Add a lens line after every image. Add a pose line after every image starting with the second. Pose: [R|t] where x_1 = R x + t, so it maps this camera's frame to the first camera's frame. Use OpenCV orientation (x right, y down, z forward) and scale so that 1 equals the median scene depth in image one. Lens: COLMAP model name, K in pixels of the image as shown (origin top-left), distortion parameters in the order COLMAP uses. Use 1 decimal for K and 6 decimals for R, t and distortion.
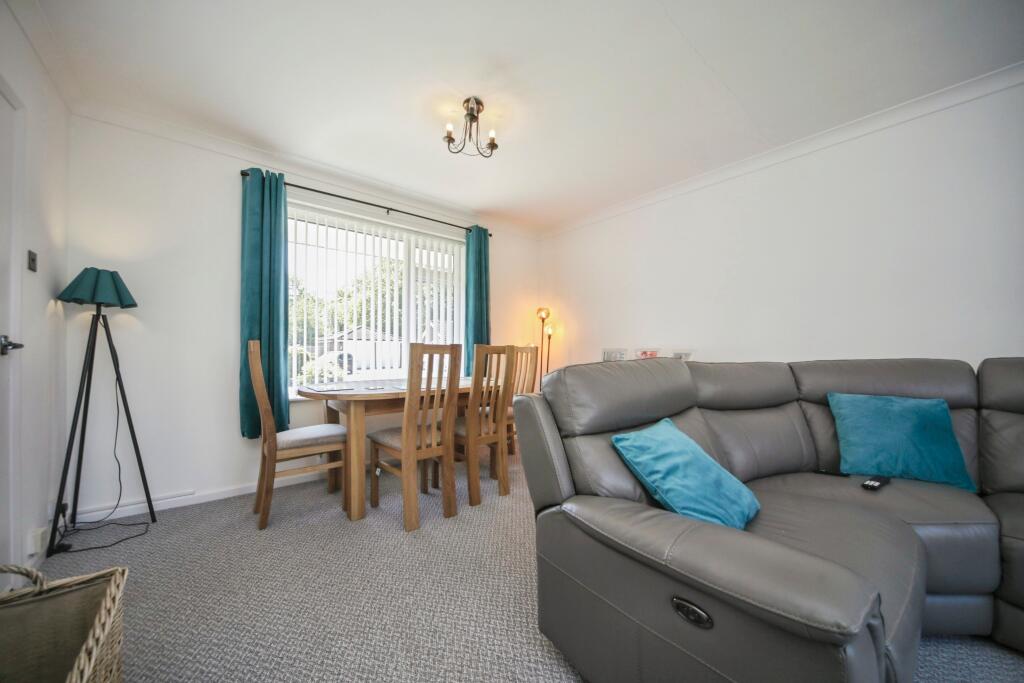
lens RADIAL K [[361.6, 0, 519.7], [0, 361.6, 353.4], [0, 0, 1]] dist [-0.010647, 0.000321]
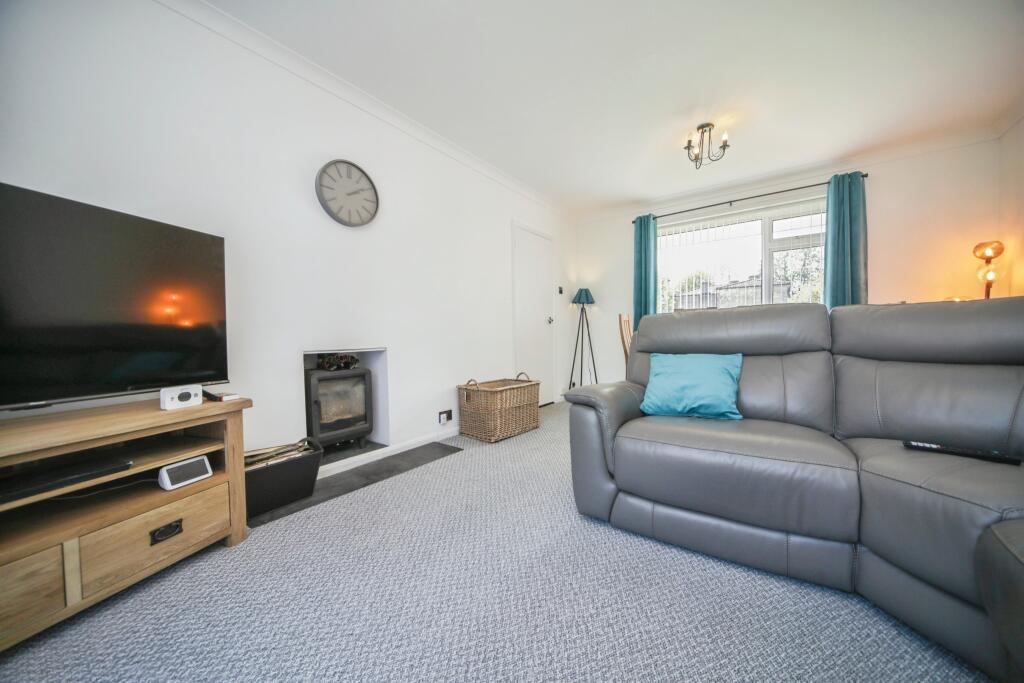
lens RADIAL K [[360.1, 0, 518.6], [0, 360.1, 348.6], [0, 0, 1]] dist [-0.009211, 0.000255]
pose [[0.245387, 0.025789, -0.969082, 0.975971], [0.012457, 0.999480, 0.029752, 0.081323], [0.969345, -0.019373, 0.244938, -0.015855]]
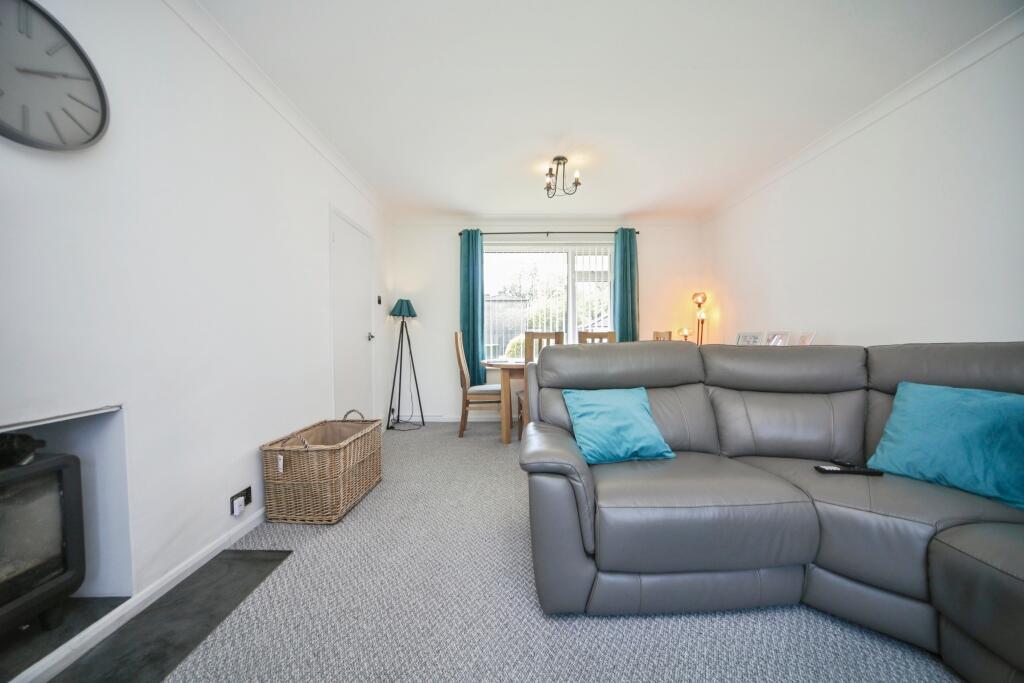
lens RADIAL K [[360.1, 0, 518.6], [0, 360.1, 348.6], [0, 0, 1]] dist [-0.009211, 0.000255]
pose [[0.775339, 0.009347, -0.631477, 0.609210], [0.006766, 0.999710, 0.023105, 0.005899], [0.631510, -0.022187, 0.775051, -0.186925]]
